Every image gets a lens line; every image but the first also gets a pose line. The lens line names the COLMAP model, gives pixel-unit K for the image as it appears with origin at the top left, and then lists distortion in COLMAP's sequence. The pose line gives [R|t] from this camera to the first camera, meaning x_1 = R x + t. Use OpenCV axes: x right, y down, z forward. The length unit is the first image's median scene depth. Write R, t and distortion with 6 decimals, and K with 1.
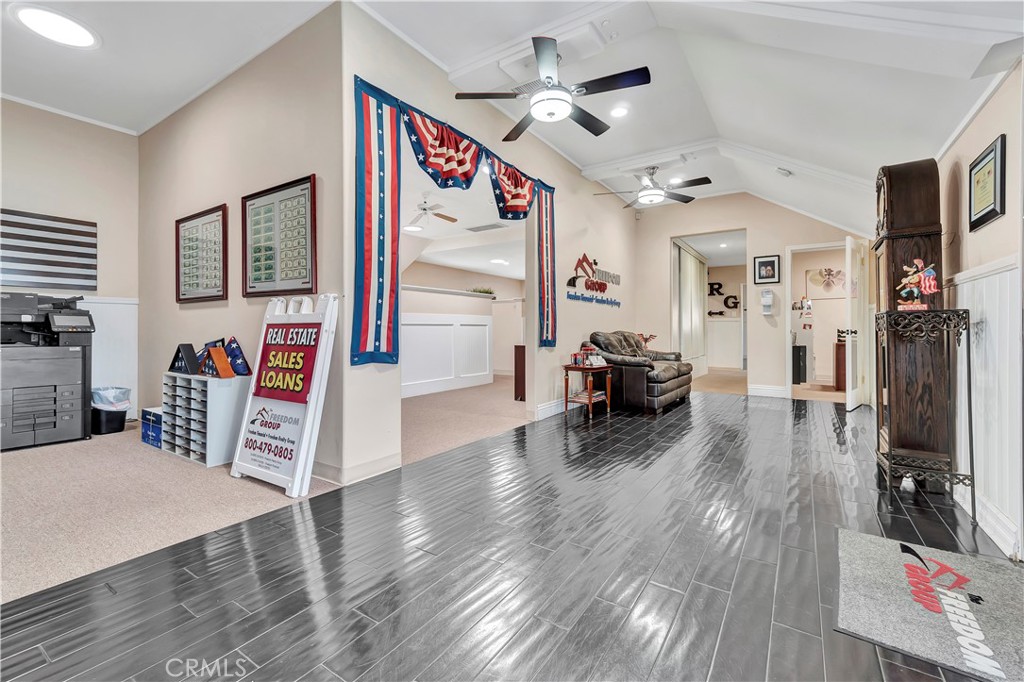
lens RADIAL K [[443.2, 0, 509.5], [0, 443.2, 335.0], [0, 0, 1]] dist [-0.006917, 0.001745]
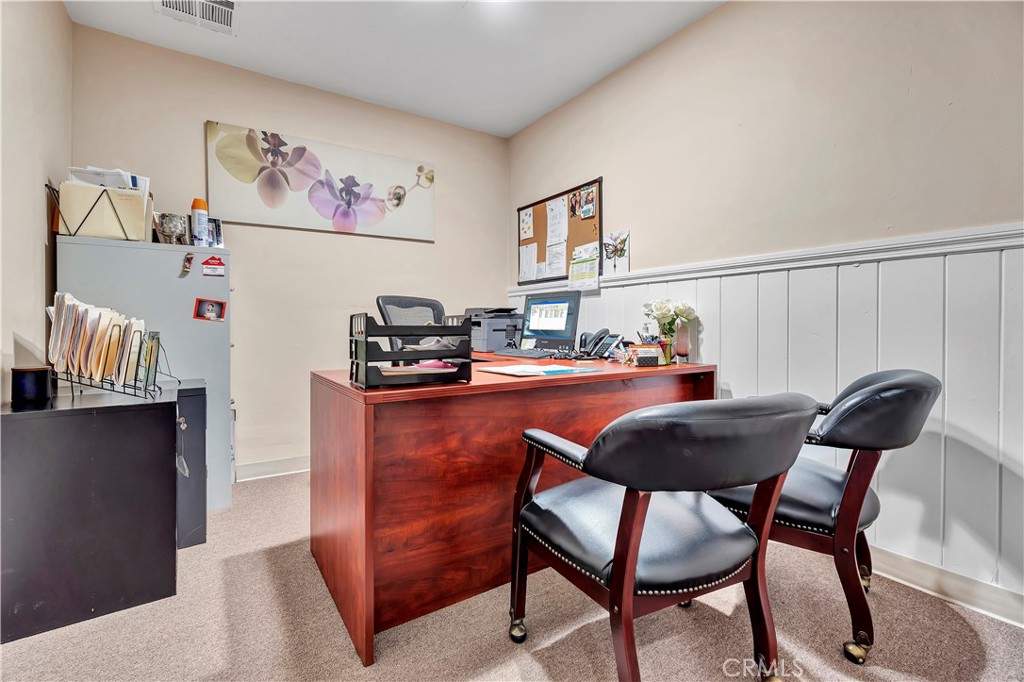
lens RADIAL K [[443.2, 0, 508.6], [0, 443.2, 334.8], [0, 0, 1]] dist [-0.006917, 0.001745]
pose [[0.361700, -0.009359, 0.932248, 0.476483], [0.001431, 0.999954, 0.009483, -0.003976], [-0.932294, -0.002096, 0.361696, 0.715687]]
